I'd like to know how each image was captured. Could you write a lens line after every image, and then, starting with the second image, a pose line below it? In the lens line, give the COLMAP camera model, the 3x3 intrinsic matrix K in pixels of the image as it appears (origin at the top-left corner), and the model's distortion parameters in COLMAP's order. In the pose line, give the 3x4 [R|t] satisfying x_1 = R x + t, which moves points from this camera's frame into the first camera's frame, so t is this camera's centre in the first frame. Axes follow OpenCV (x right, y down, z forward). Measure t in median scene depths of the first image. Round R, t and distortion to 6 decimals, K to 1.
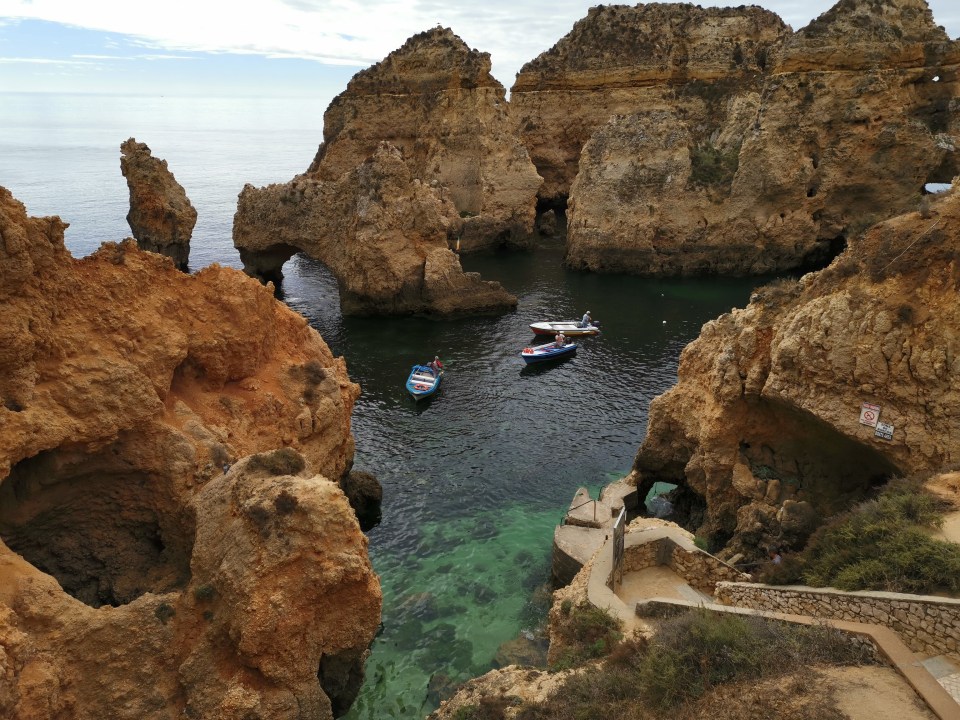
lens RADIAL K [[734.4, 0, 480.0], [0, 734.4, 366.2], [0, 0, 1]] dist [0.056215, -0.040115]
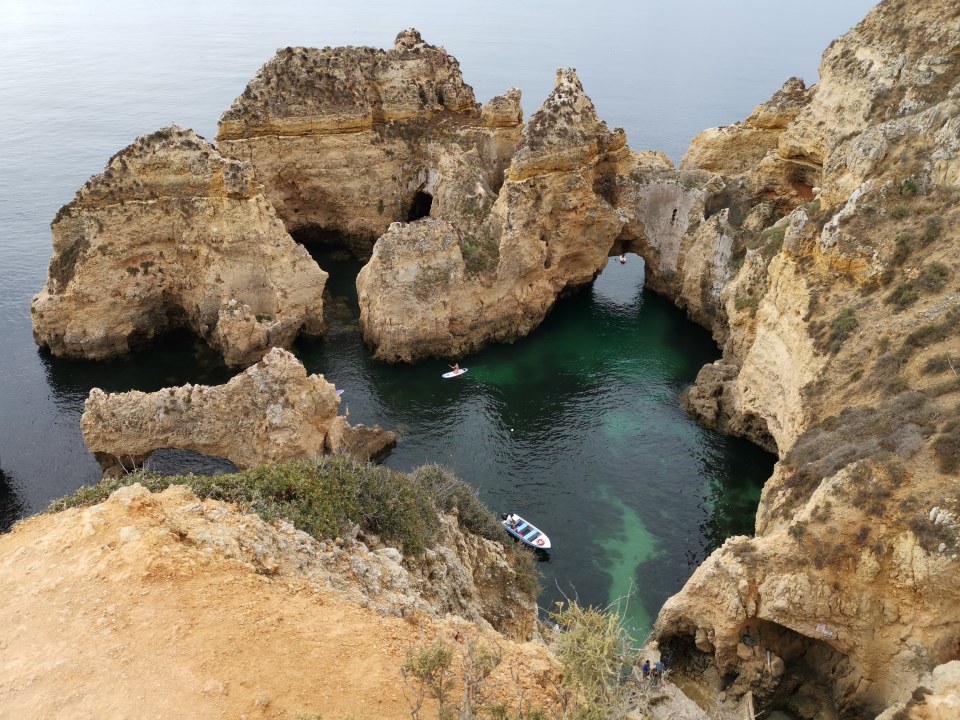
lens RADIAL K [[734.4, 0, 477.0], [0, 734.4, 368.9], [0, 0, 1]] dist [0.056215, -0.040115]
pose [[0.845881, -0.254729, 0.468613, -0.303096], [0.170729, 0.961672, 0.214568, -0.351129], [-0.505308, -0.101493, 0.856950, -0.058783]]
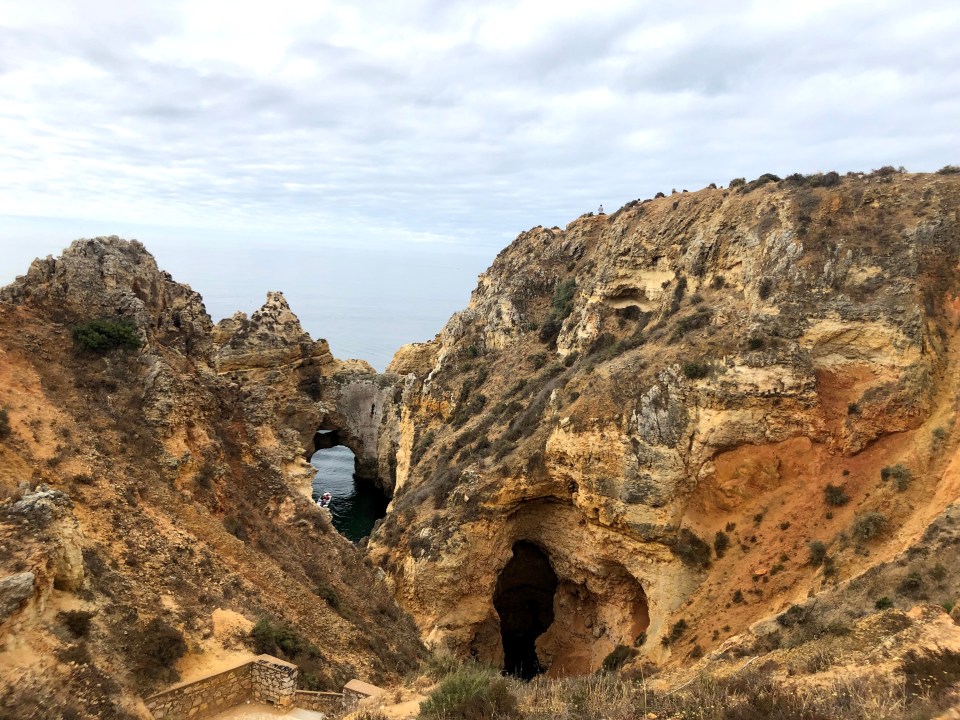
lens RADIAL K [[783.8, 0, 496.4], [0, 783.8, 328.7], [0, 0, 1]] dist [0.002615, -0.019533]
pose [[0.688184, -0.038660, 0.724505, -0.310583], [0.196879, 0.971062, -0.135193, -0.158603], [-0.698313, 0.235678, 0.675881, -0.404947]]
